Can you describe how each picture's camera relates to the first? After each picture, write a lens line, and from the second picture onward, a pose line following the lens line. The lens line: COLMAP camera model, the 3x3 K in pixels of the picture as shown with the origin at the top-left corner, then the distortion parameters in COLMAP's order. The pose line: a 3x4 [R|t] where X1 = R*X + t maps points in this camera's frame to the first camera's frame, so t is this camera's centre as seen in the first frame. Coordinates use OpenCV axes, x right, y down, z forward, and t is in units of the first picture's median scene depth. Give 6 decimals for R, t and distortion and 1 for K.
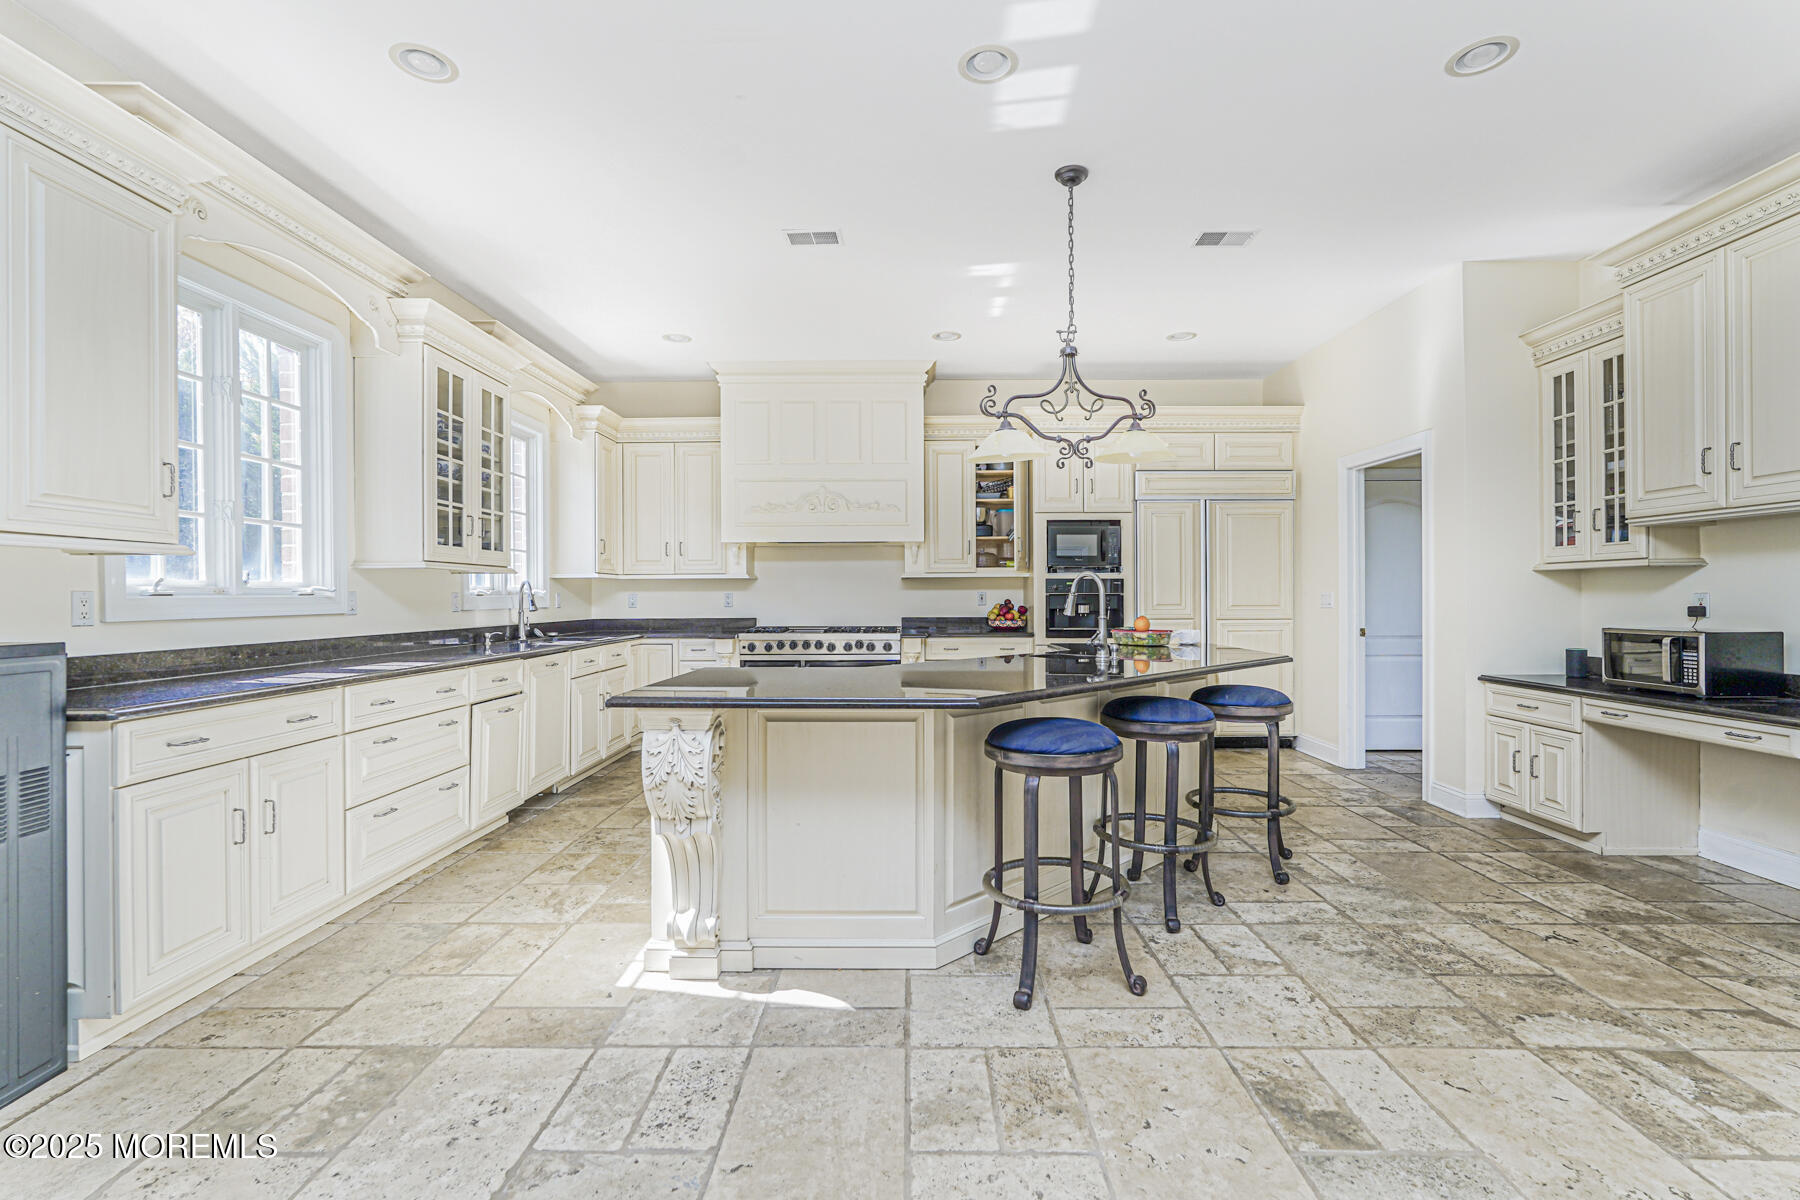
lens RADIAL K [[794.0, 0, 905.3], [0, 794.0, 586.2], [0, 0, 1]] dist [-0.013754, 0.008107]
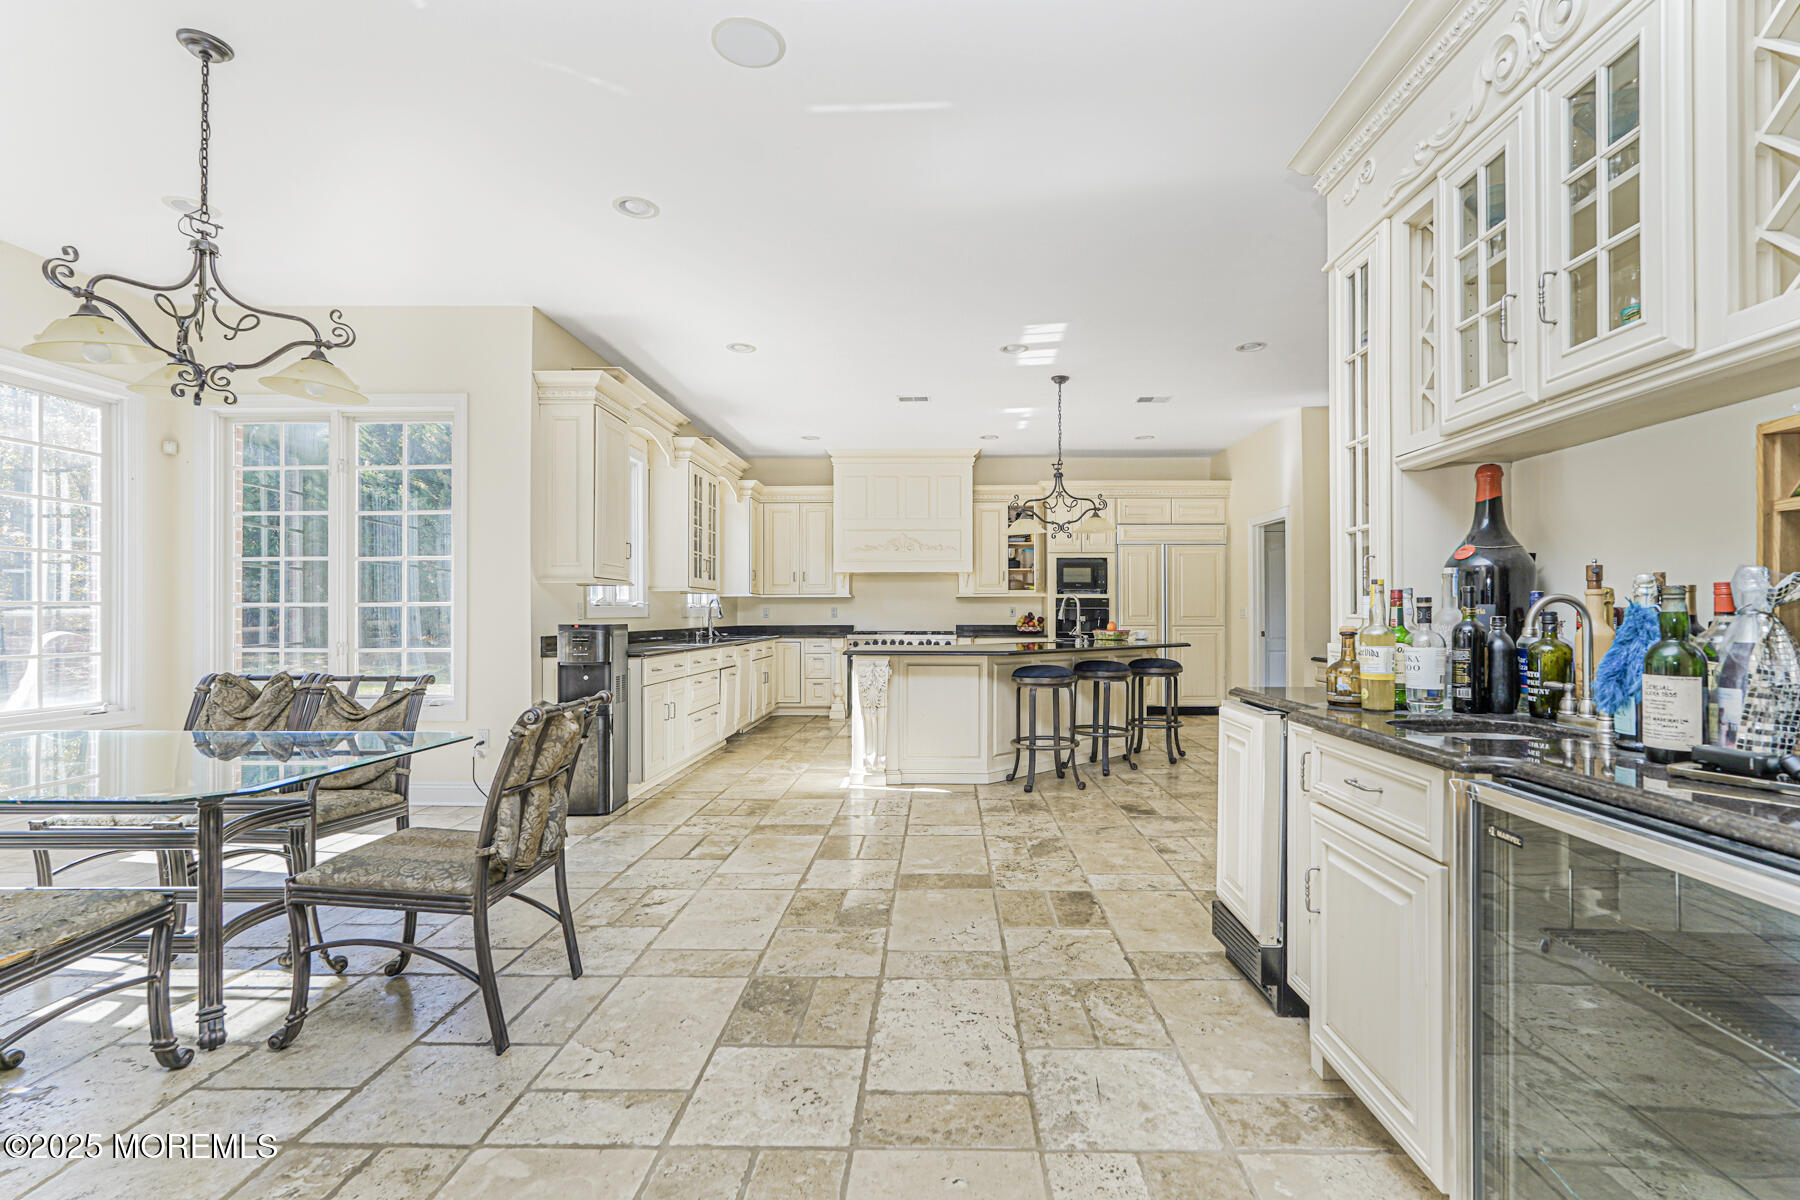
lens RADIAL K [[794.0, 0, 931.9], [0, 794.0, 611.0], [0, 0, 1]] dist [-0.013754, 0.008107]
pose [[0.999957, 0.001808, -0.009150, -0.049761], [-0.001728, 0.999960, 0.008727, 0.003505], [0.009166, -0.008711, 0.999920, -0.597967]]
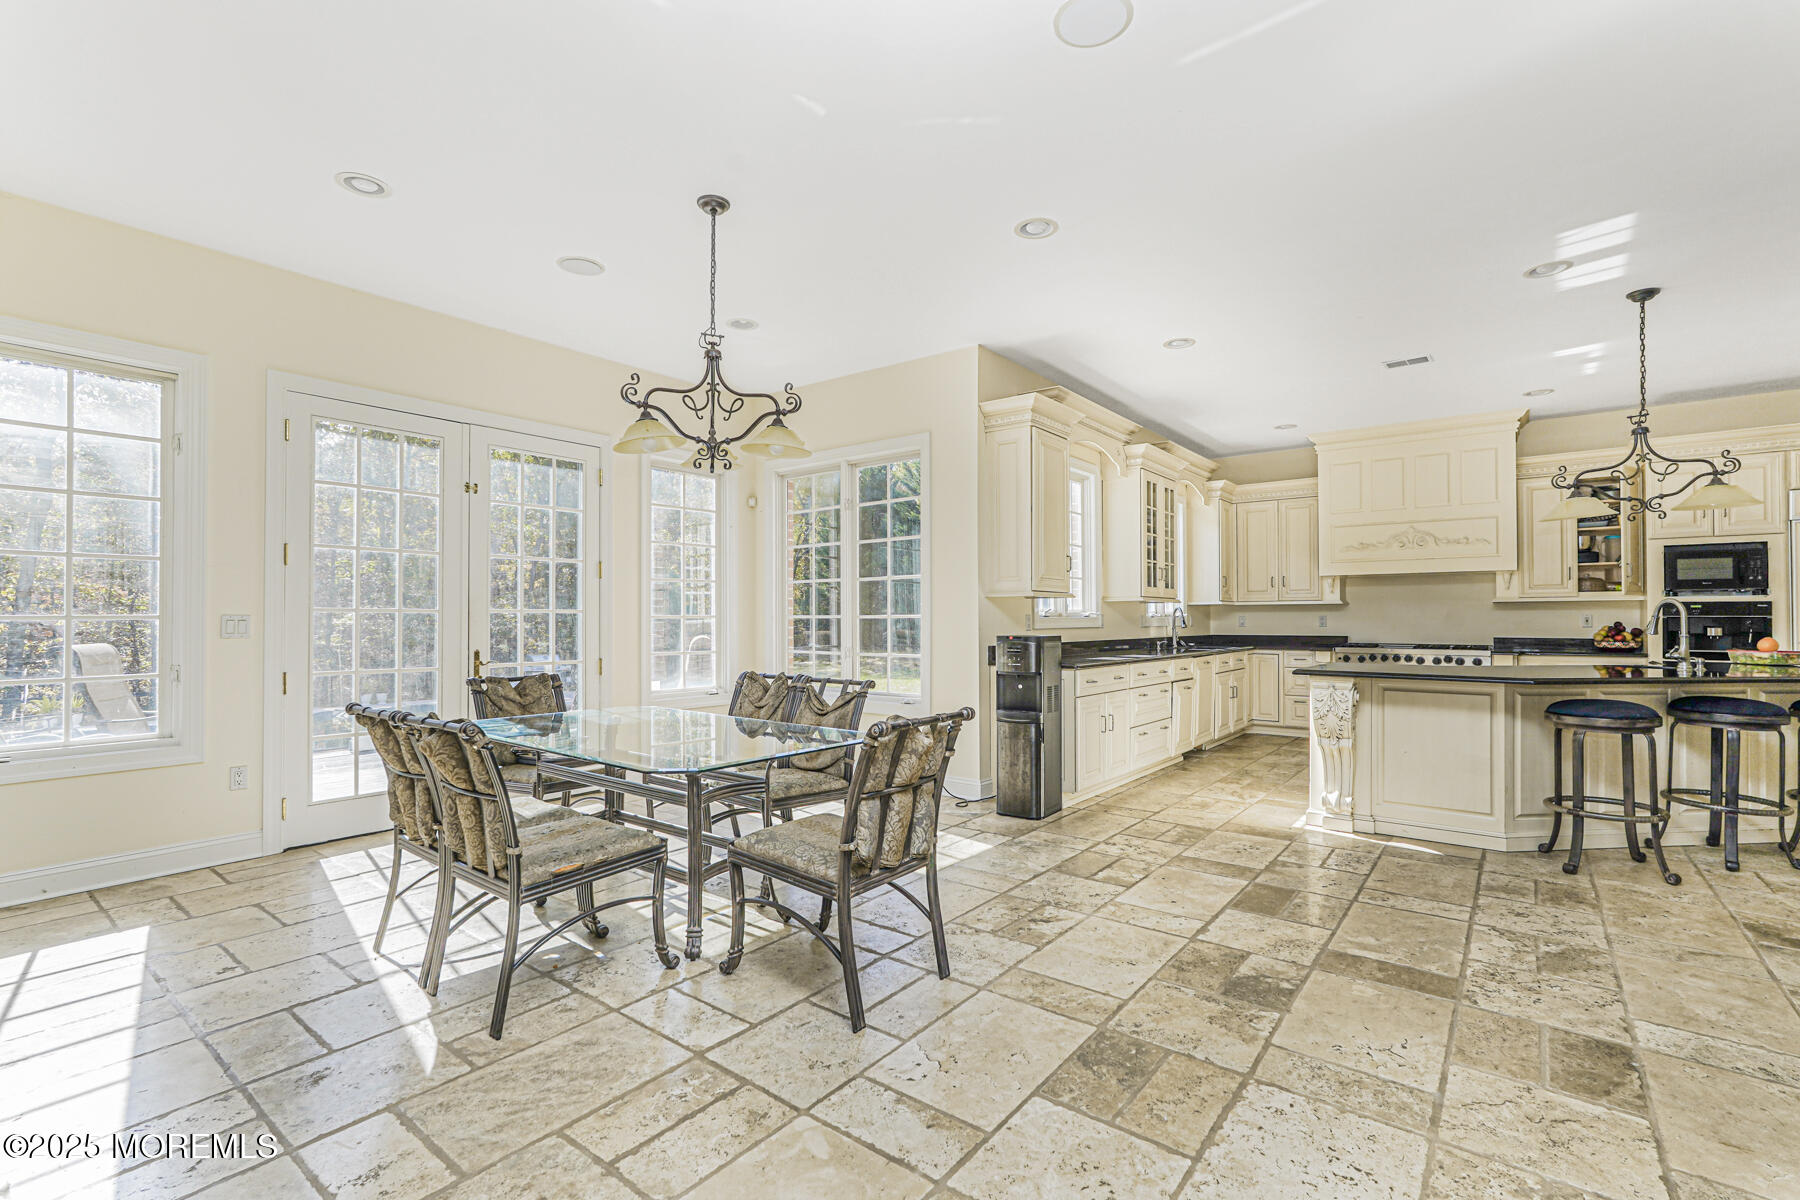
lens RADIAL K [[794.0, 0, 918.2], [0, 794.0, 613.2], [0, 0, 1]] dist [-0.013754, 0.008107]
pose [[0.797071, -0.001128, -0.603885, 0.030387], [0.005075, 0.999975, 0.004831, -0.005648], [0.603864, -0.006916, 0.797057, -0.527586]]
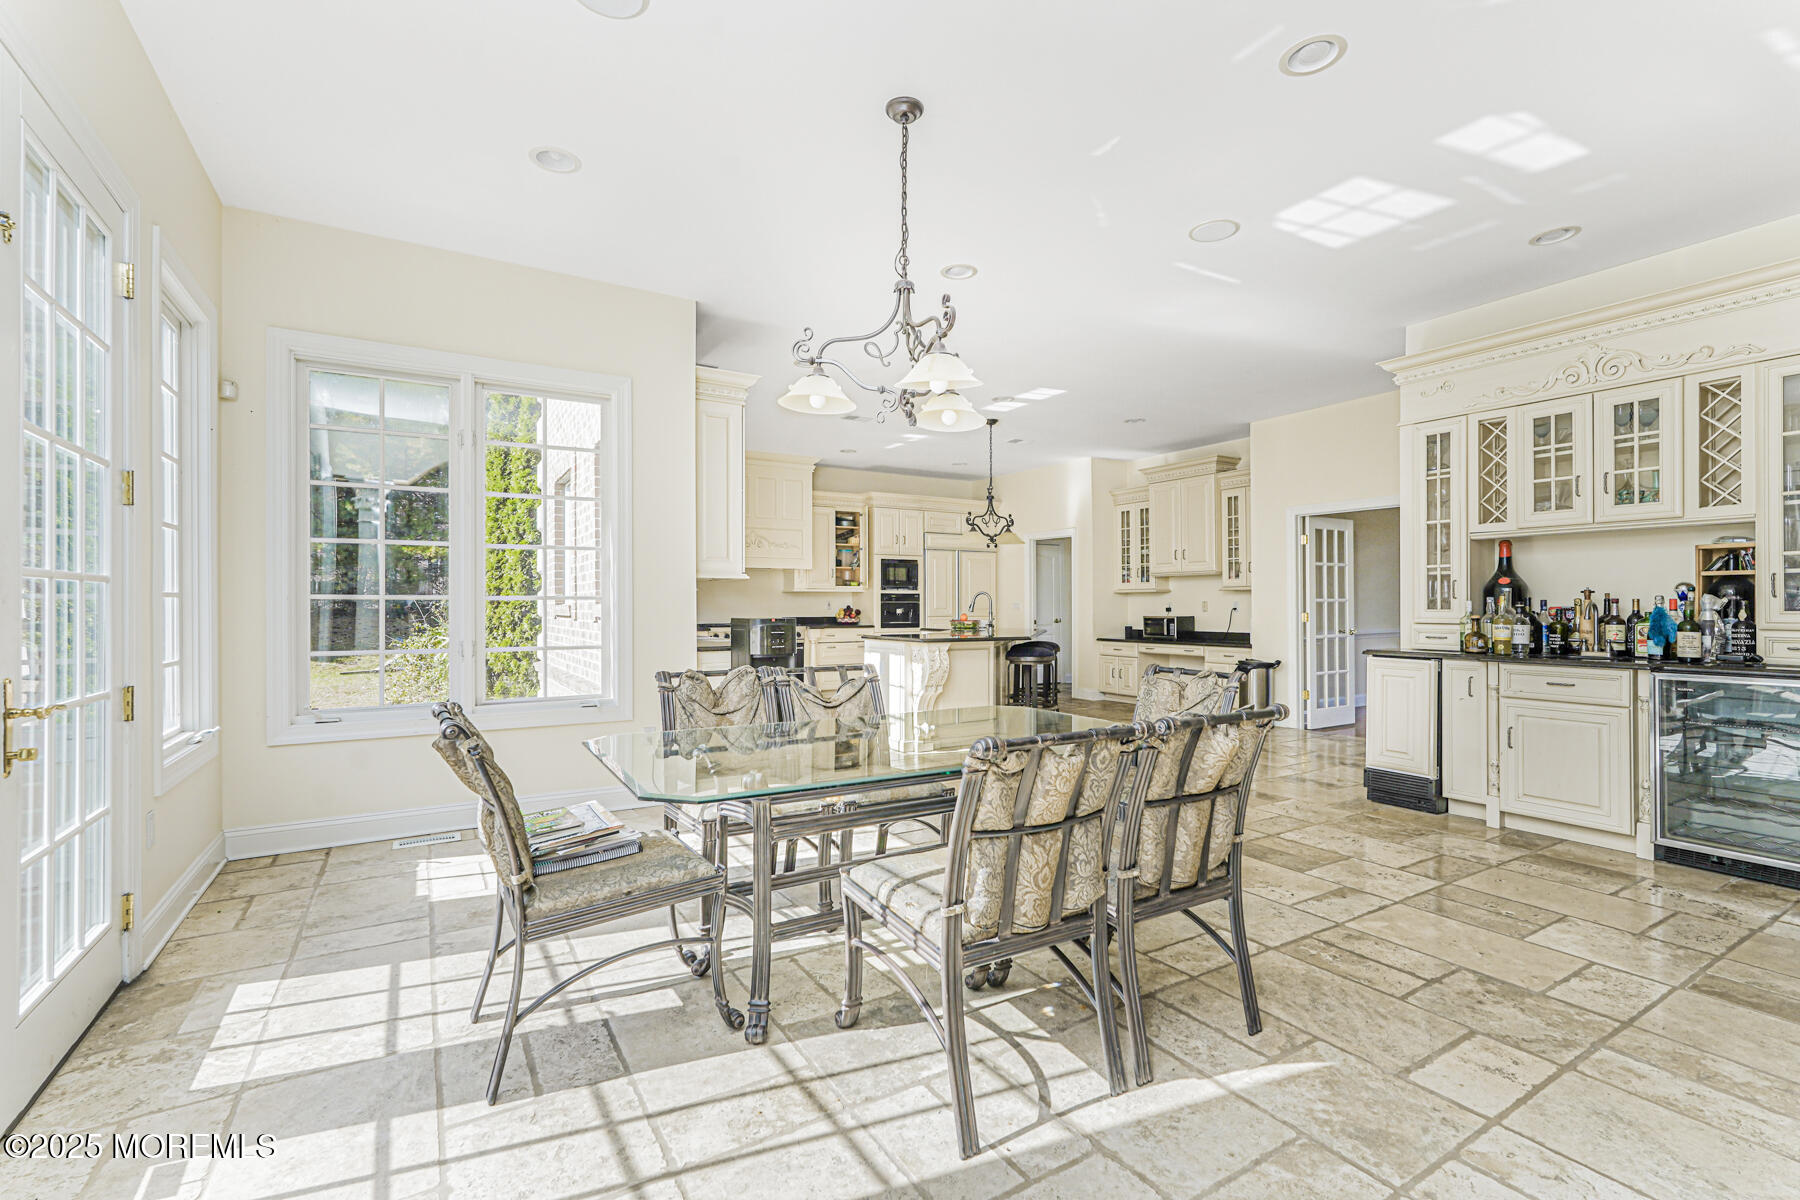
lens RADIAL K [[794.0, 0, 884.6], [0, 794.0, 602.3], [0, 0, 1]] dist [-0.013754, 0.008107]
pose [[0.856746, 0.005222, 0.515712, -0.880474], [-0.009342, 0.999942, 0.005395, 0.001093], [-0.515654, -0.009440, 0.856745, -0.582883]]
